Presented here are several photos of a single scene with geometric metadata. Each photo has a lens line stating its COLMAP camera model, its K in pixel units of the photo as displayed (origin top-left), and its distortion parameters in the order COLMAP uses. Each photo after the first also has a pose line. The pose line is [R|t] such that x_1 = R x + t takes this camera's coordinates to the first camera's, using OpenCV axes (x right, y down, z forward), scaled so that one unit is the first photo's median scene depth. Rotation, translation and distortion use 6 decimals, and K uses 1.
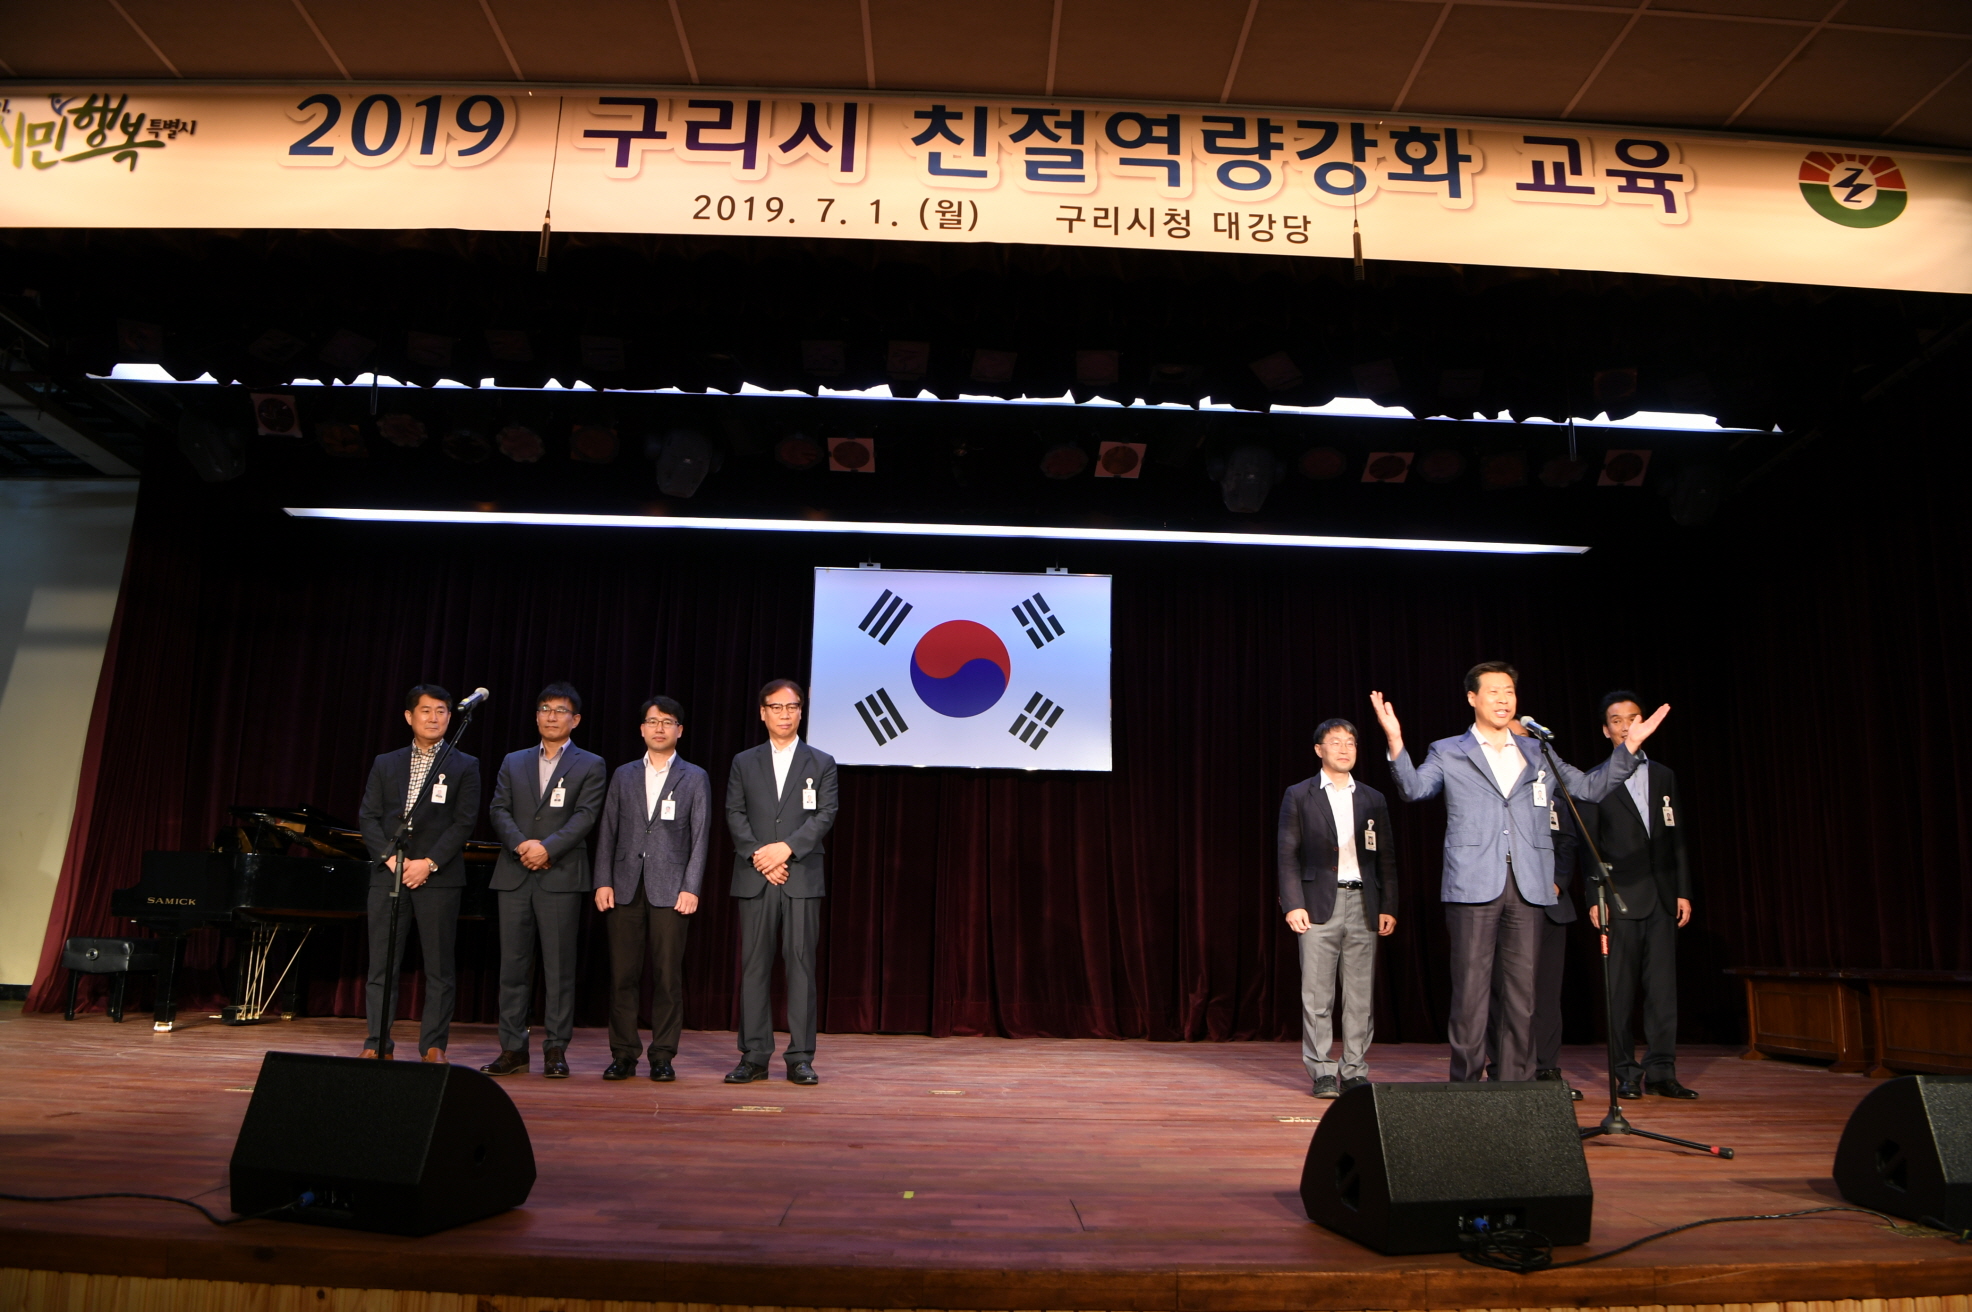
lens RADIAL K [[1347.4, 0, 999.0], [0, 1347.4, 667.7], [0, 0, 1]] dist [-0.073988, 0.012549]
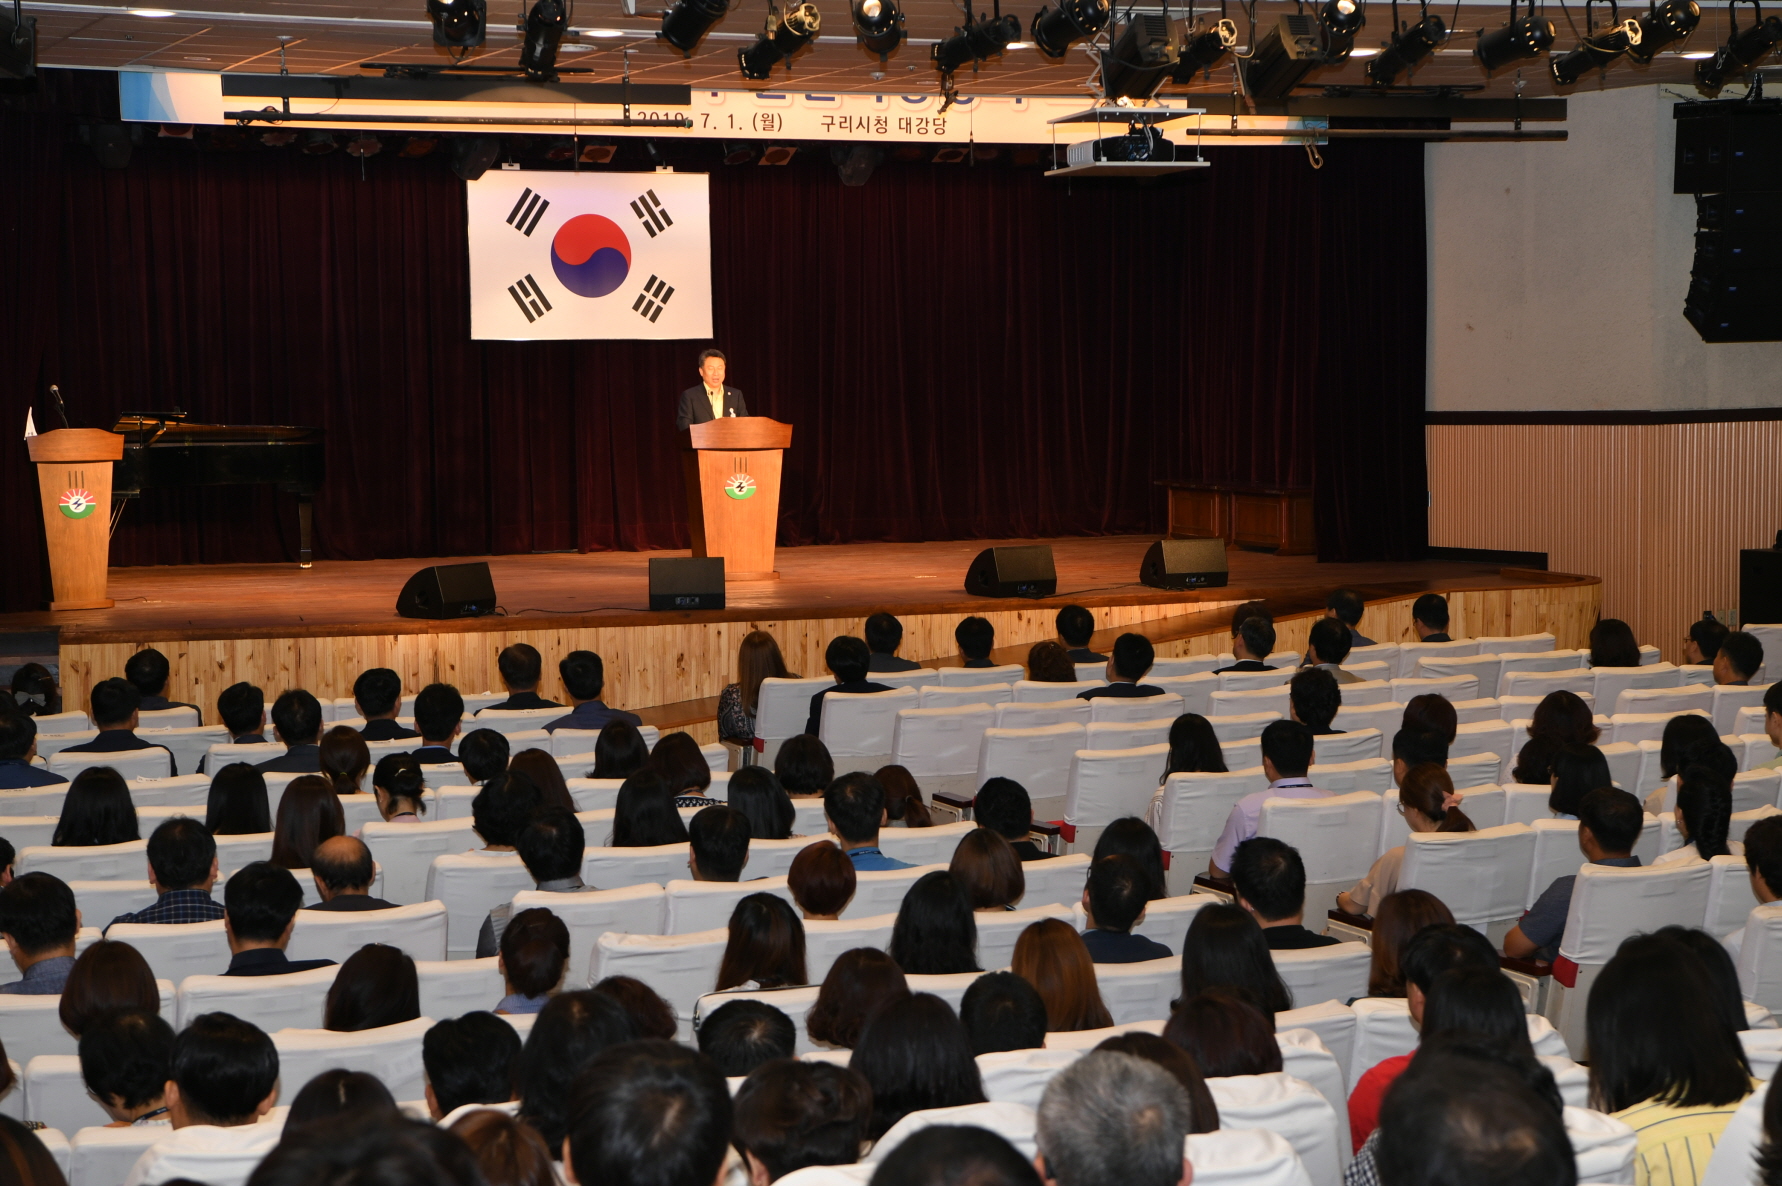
lens RADIAL K [[3414.9, 0, 913.7], [0, 3414.9, 599.9], [0, 0, 1]] dist [0.327331, 0.000000]
pose [[0.934749, -0.055929, 0.350879, -1.101279], [-0.042986, 0.962479, 0.267930, -0.694902], [-0.352699, -0.265530, 0.897272, -2.503446]]
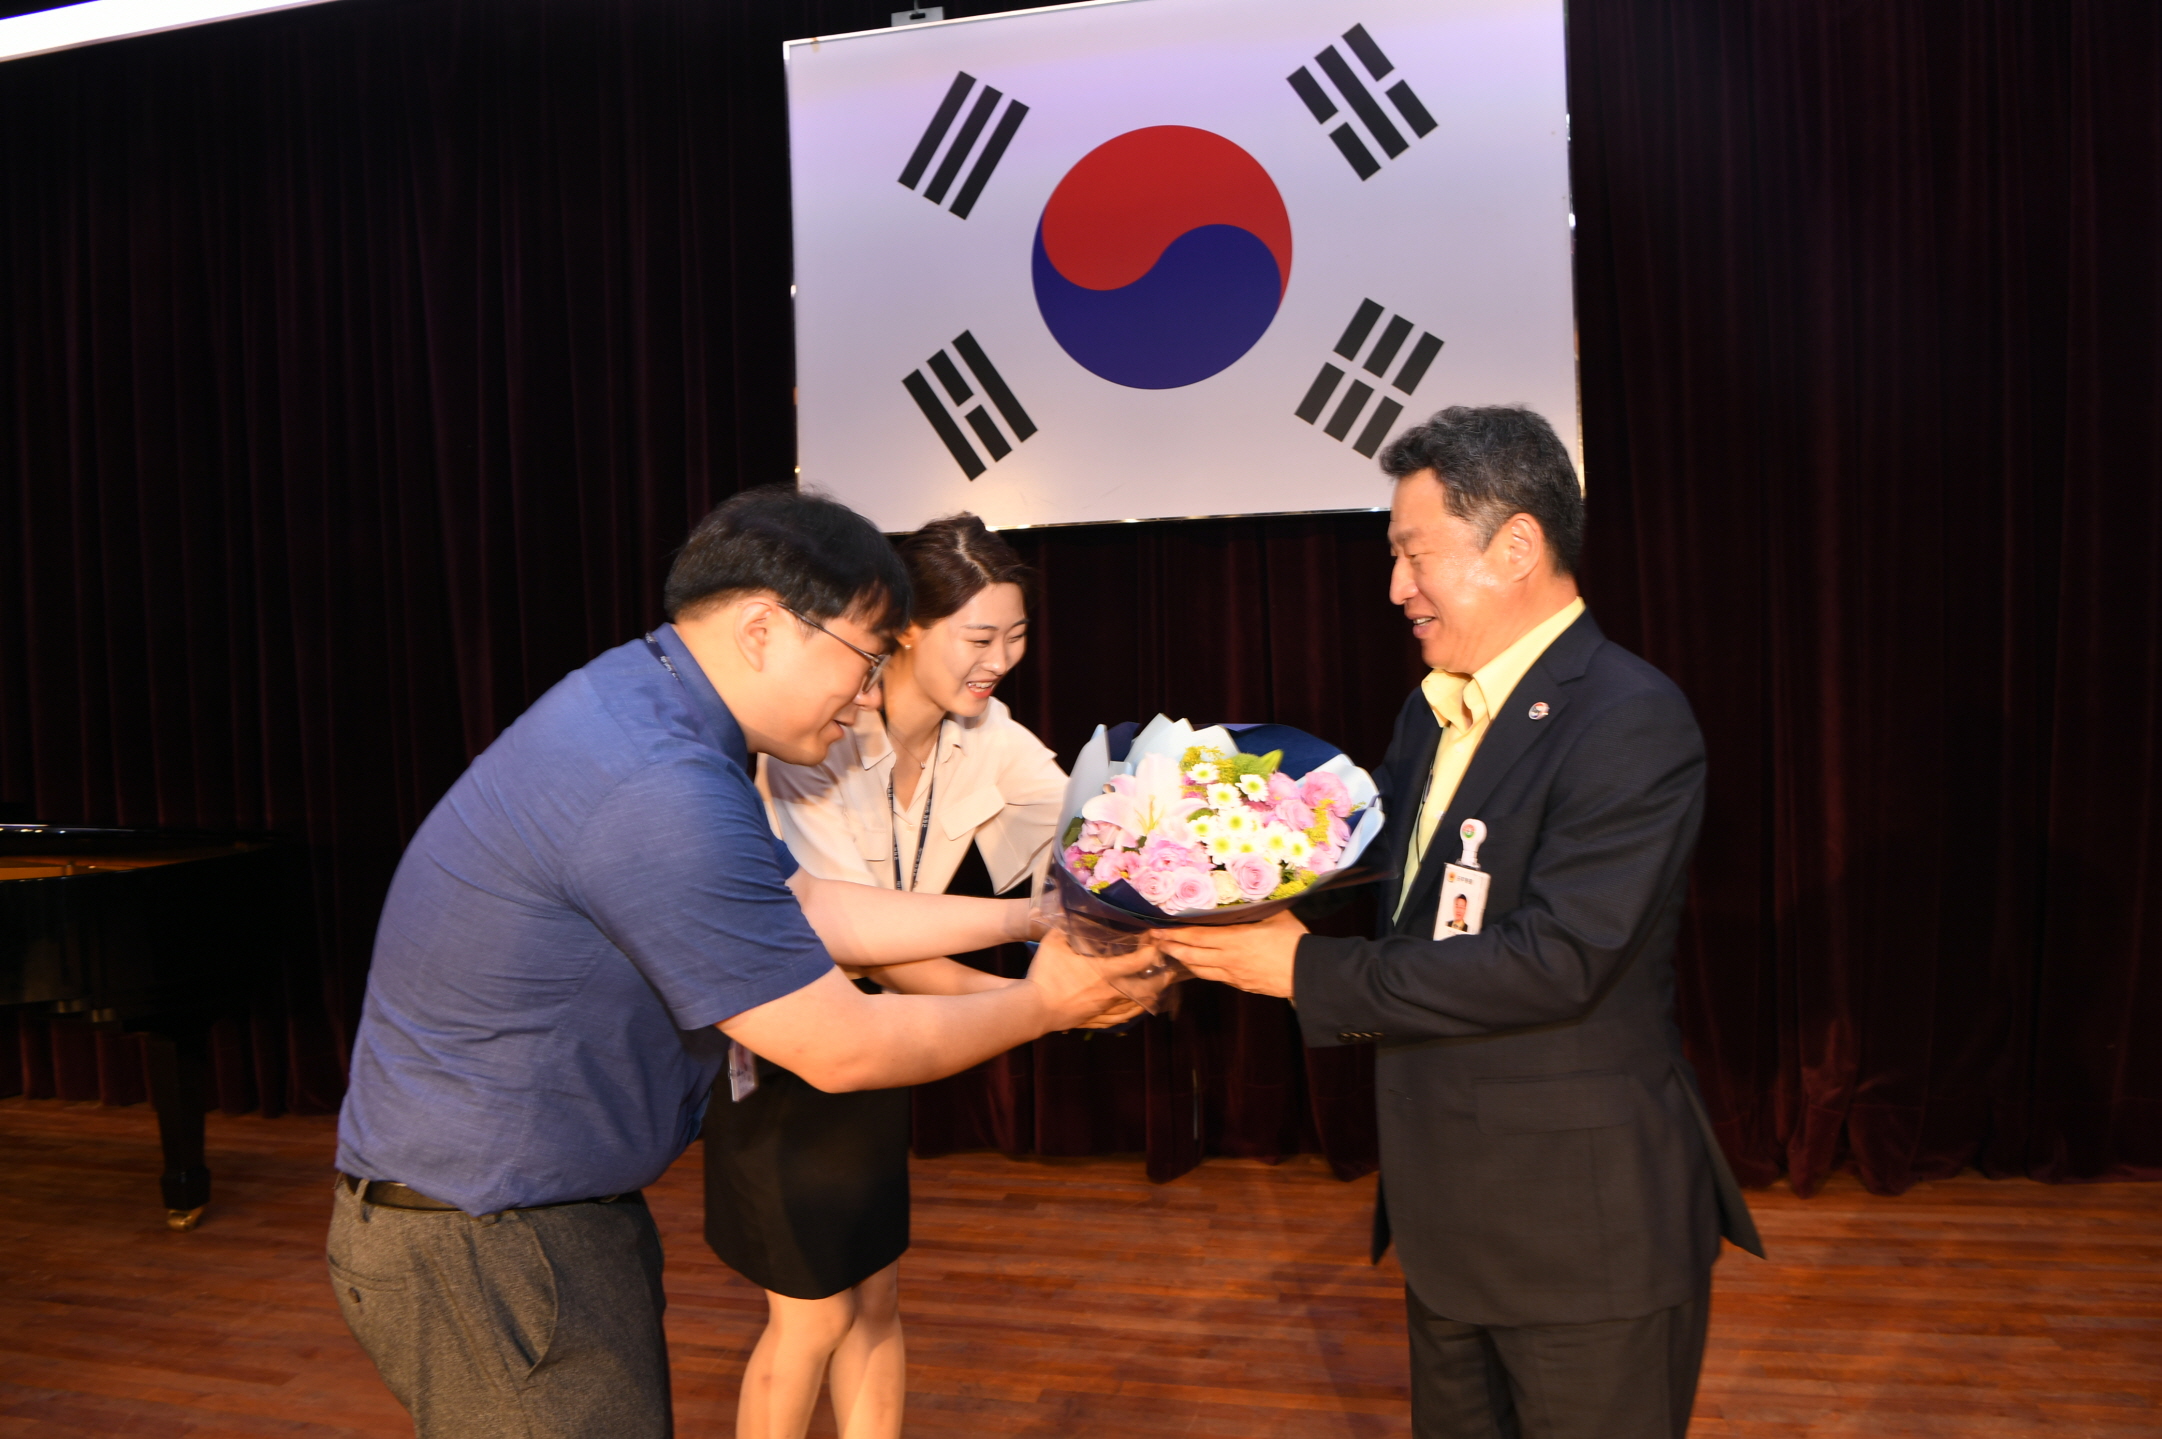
lens RADIAL K [[1526.0, 0, 1087.0], [0, 1526.0, 734.1], [0, 0, 1]] dist [-0.069852, 0.012730]
pose [[0.969321, -0.039356, -0.242627, 0.063774], [0.096515, 0.968760, 0.228449, 0.039892], [0.226057, -0.244857, 0.942838, 0.721161]]
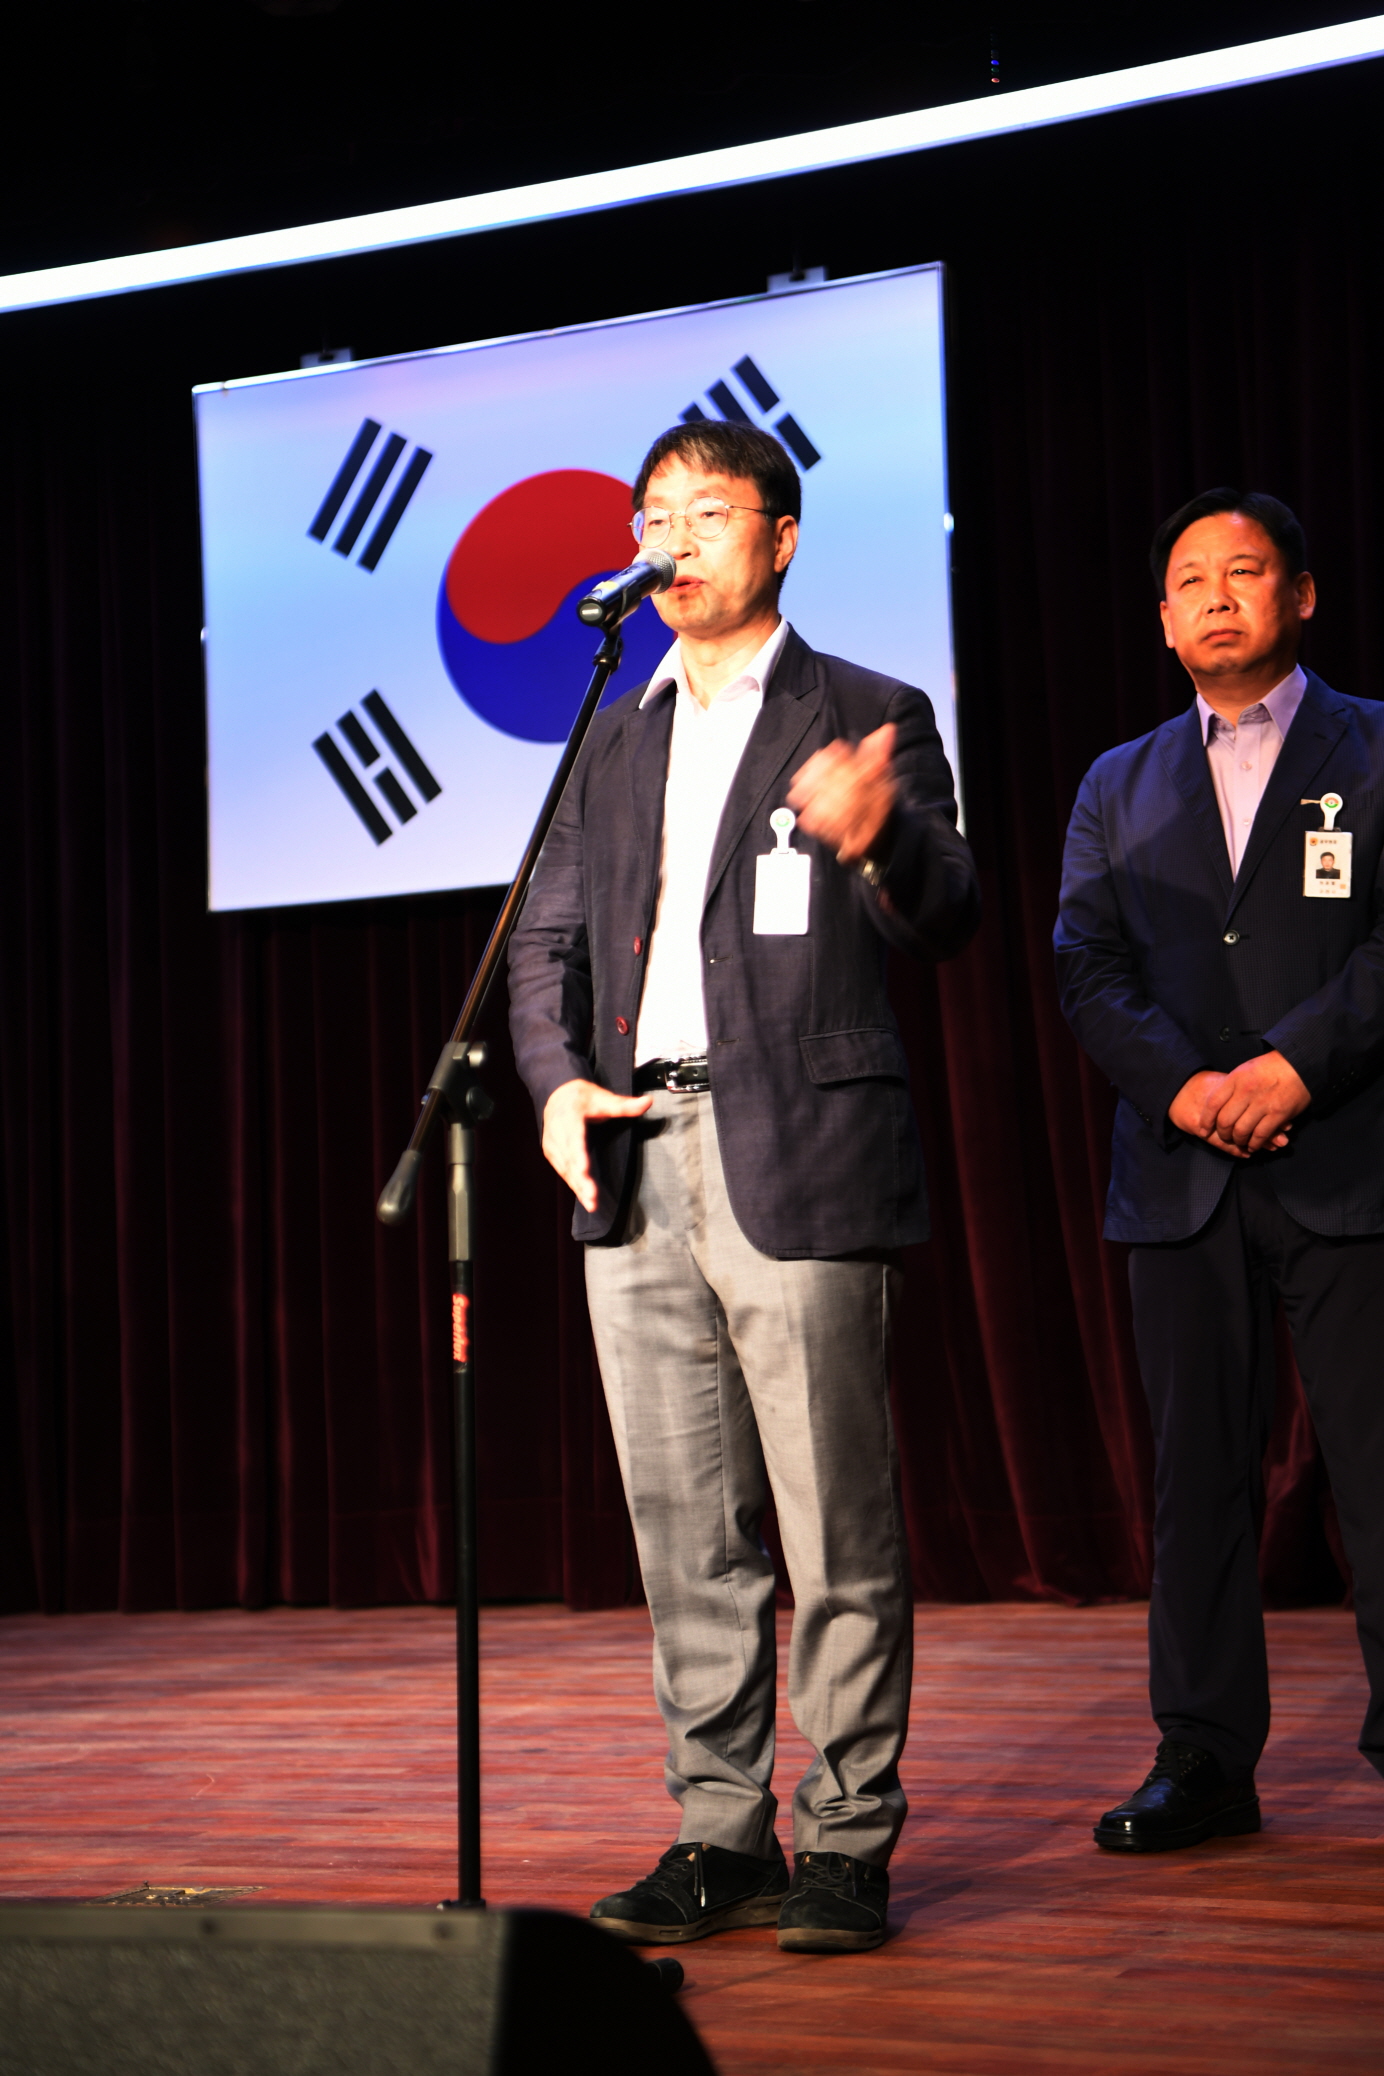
lens RADIAL K [[3693.2, 0, 621.5], [0, 3693.2, 1026.3], [0, 0, 1]] dist [0.185044, 0.000000]
pose [[0.894216, -0.092266, -0.438023, 0.529274], [0.142845, 0.986184, 0.083885, 0.039408], [0.424232, -0.137581, 0.895041, 0.130383]]
